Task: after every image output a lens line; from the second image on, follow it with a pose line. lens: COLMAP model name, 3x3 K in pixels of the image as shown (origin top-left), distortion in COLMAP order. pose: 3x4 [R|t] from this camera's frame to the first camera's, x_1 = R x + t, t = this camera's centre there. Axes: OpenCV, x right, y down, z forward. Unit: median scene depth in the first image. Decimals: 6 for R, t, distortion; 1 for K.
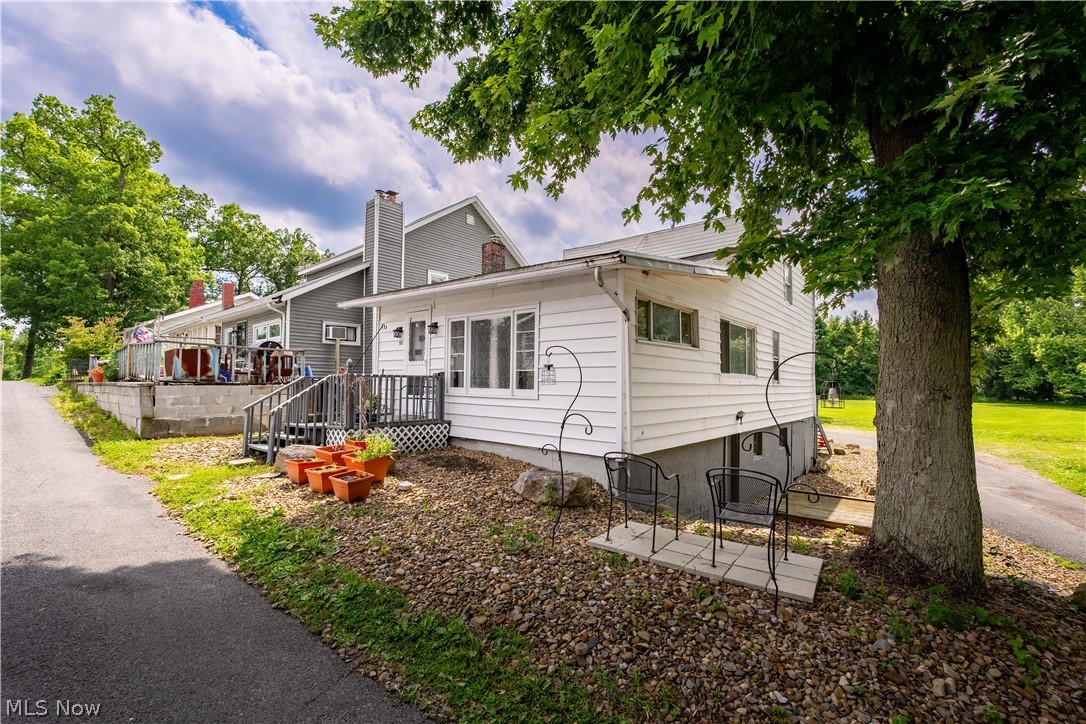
lens RADIAL K [[474.6, 0, 541.4], [0, 474.6, 364.0], [0, 0, 1]] dist [-0.004950, 0.001101]
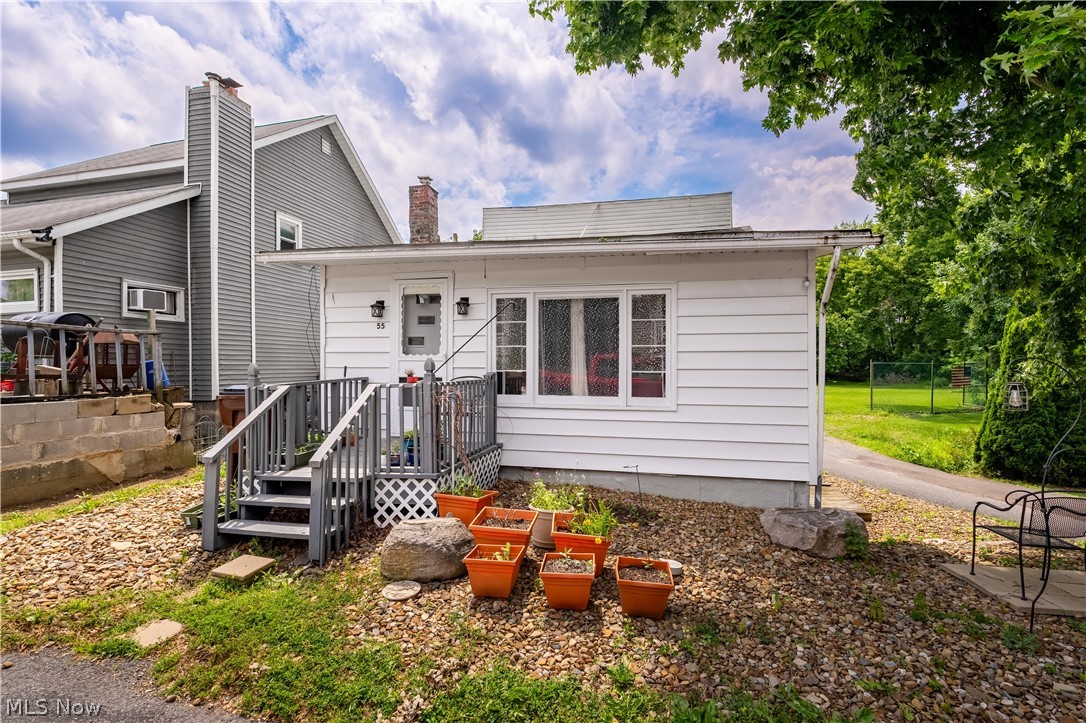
lens RADIAL K [[525.4, 0, 543.9], [0, 525.4, 363.8], [0, 0, 1]] dist [0.000149, 0.000074]
pose [[0.886841, -0.004984, 0.462047, -0.458424], [-0.011709, 0.999378, 0.033254, -0.020274], [-0.461926, -0.034901, 0.886232, 0.283008]]
